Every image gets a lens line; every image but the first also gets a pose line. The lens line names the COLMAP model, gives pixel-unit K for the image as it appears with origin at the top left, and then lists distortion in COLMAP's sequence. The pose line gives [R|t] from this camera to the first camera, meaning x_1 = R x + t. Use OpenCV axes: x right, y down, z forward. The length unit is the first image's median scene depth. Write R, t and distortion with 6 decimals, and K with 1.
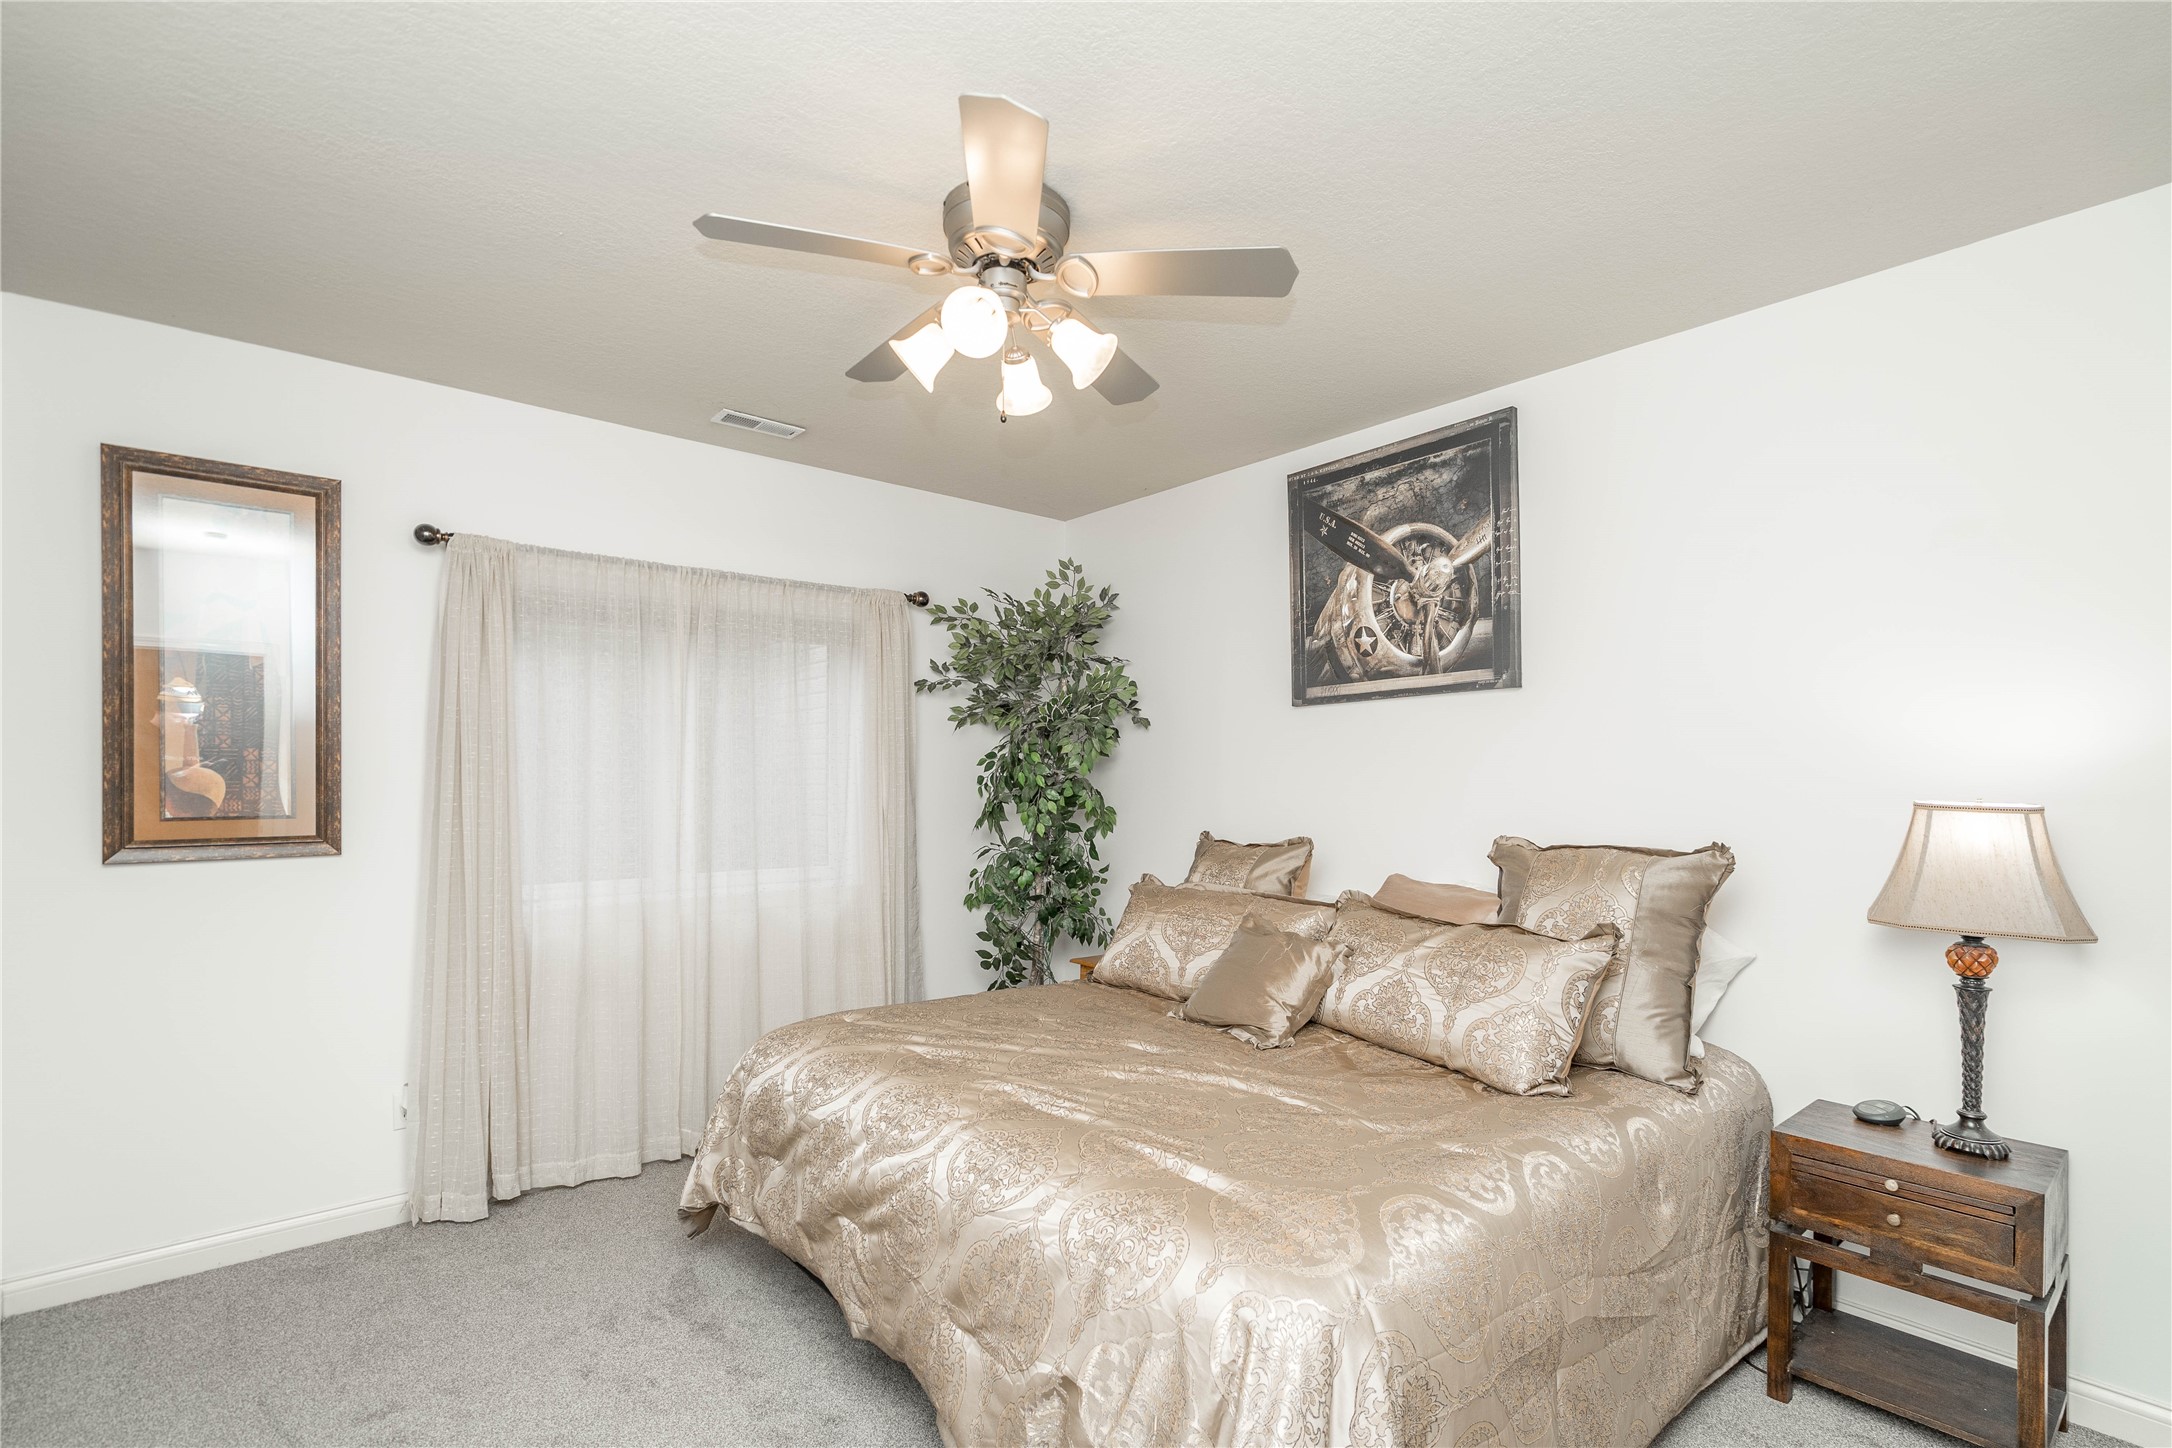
lens RADIAL K [[986.0, 0, 1078.5], [0, 986.0, 789.3], [0, 0, 1]] dist [-0.002071, 0.002100]
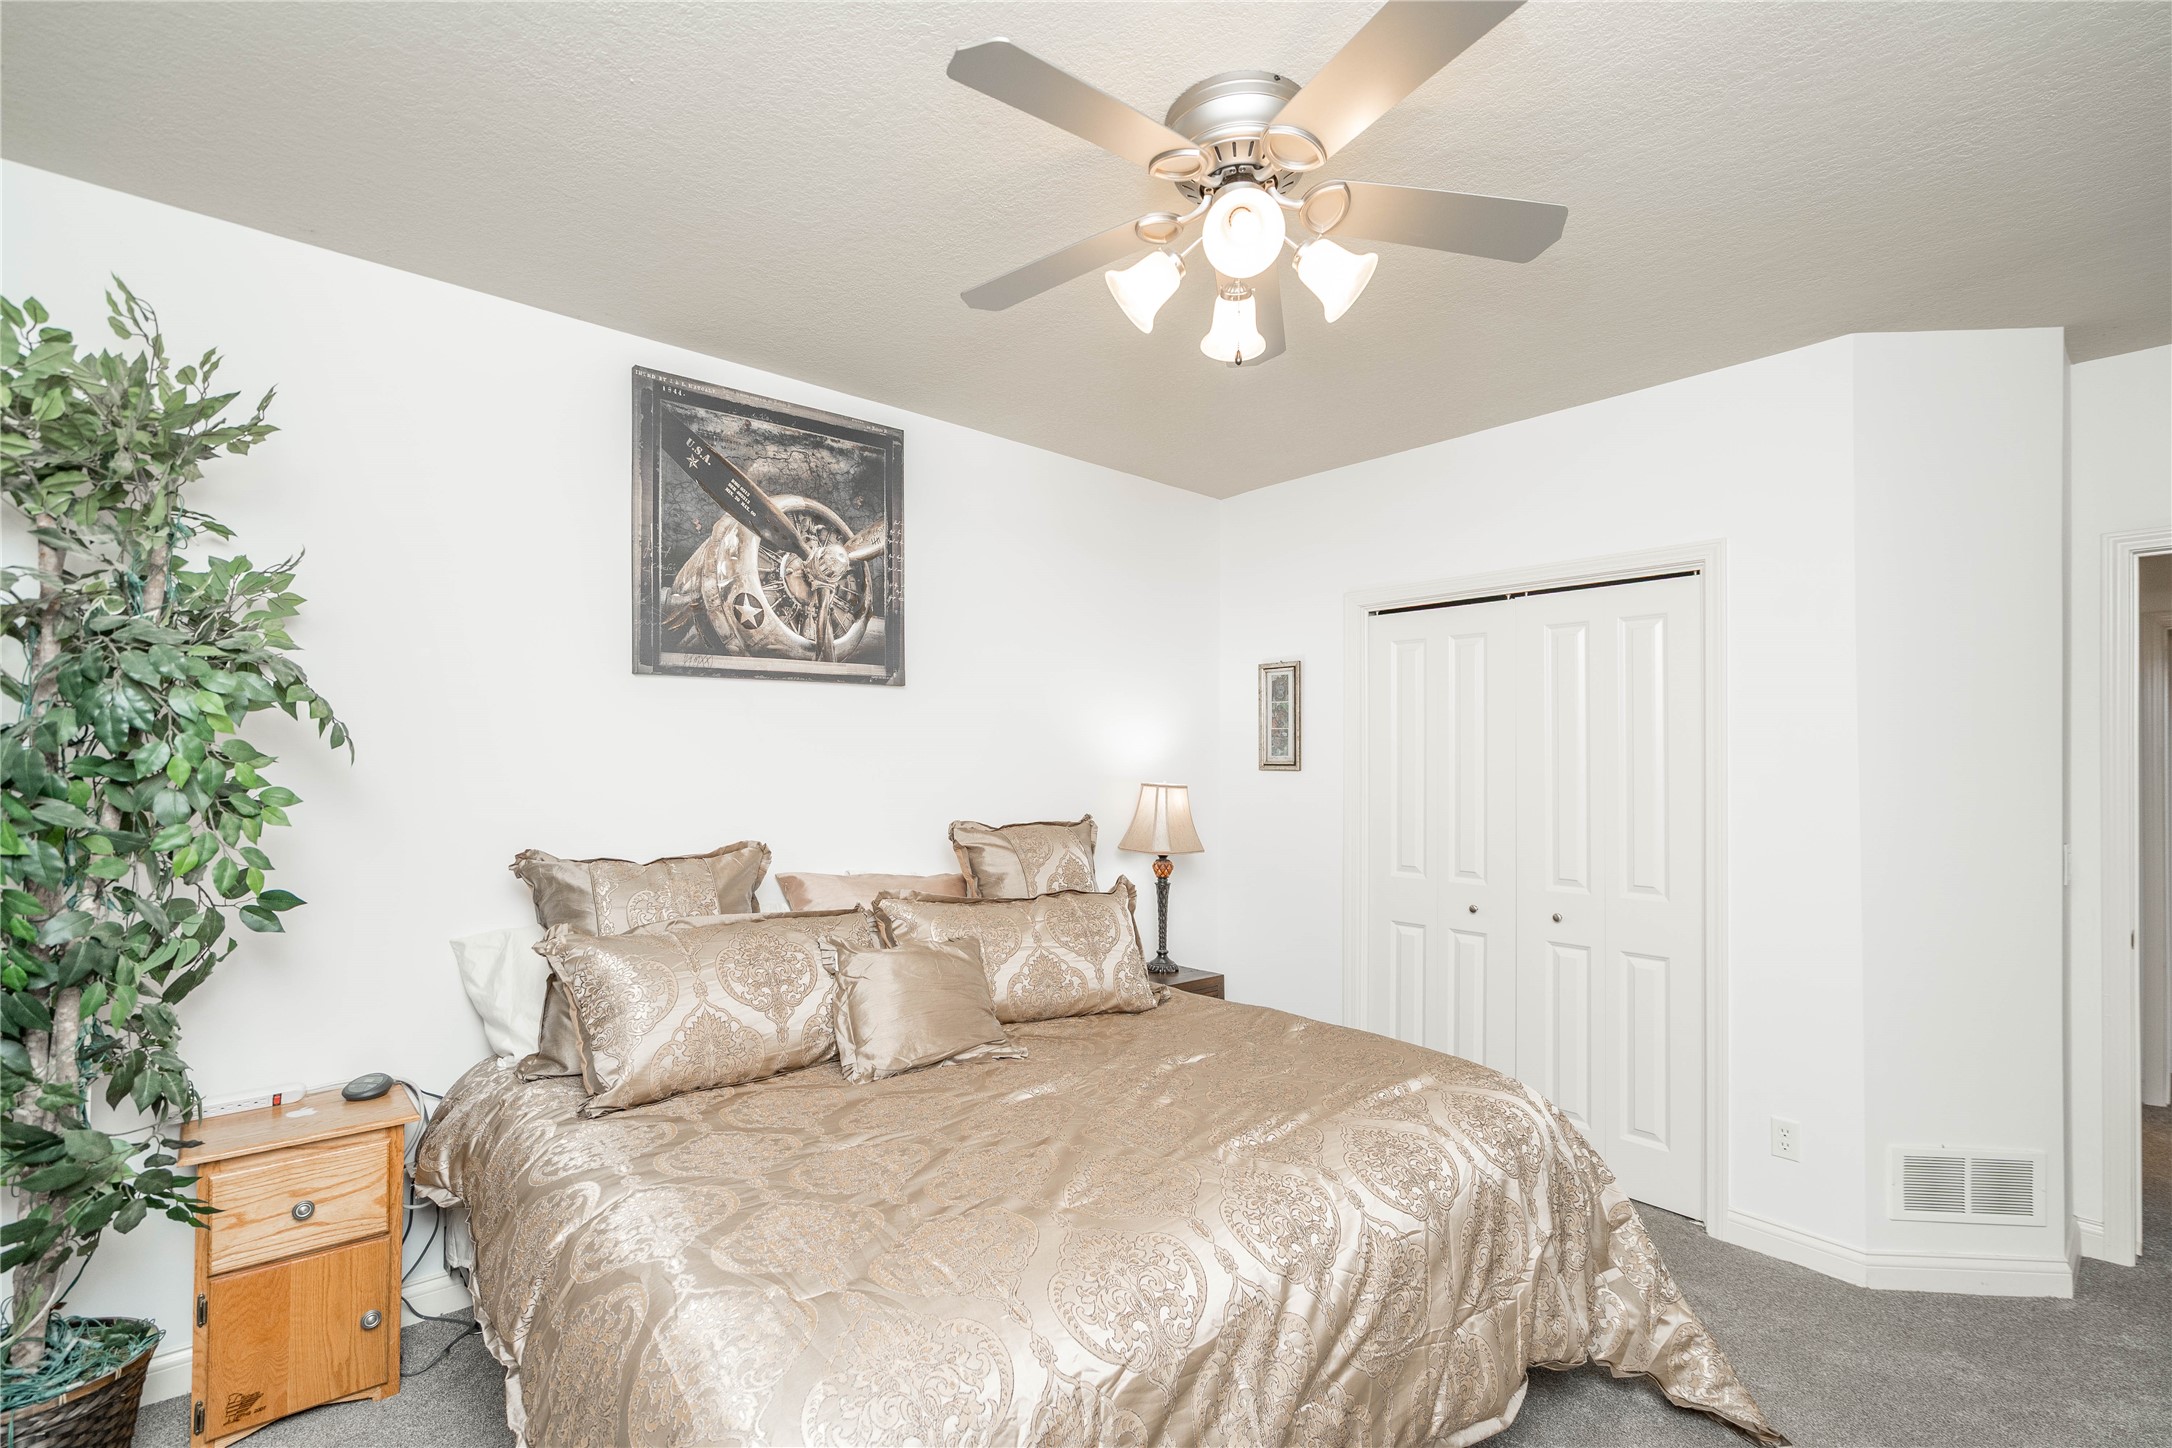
lens RADIAL K [[986.0, 0, 1082.8], [0, 986.0, 756.9], [0, 0, 1]] dist [-0.002071, 0.002100]
pose [[-0.001924, 0.005578, 0.999983, -0.604598], [0.001537, 0.999983, -0.005575, -0.016985], [-0.999997, 0.001527, -0.001933, 0.740331]]
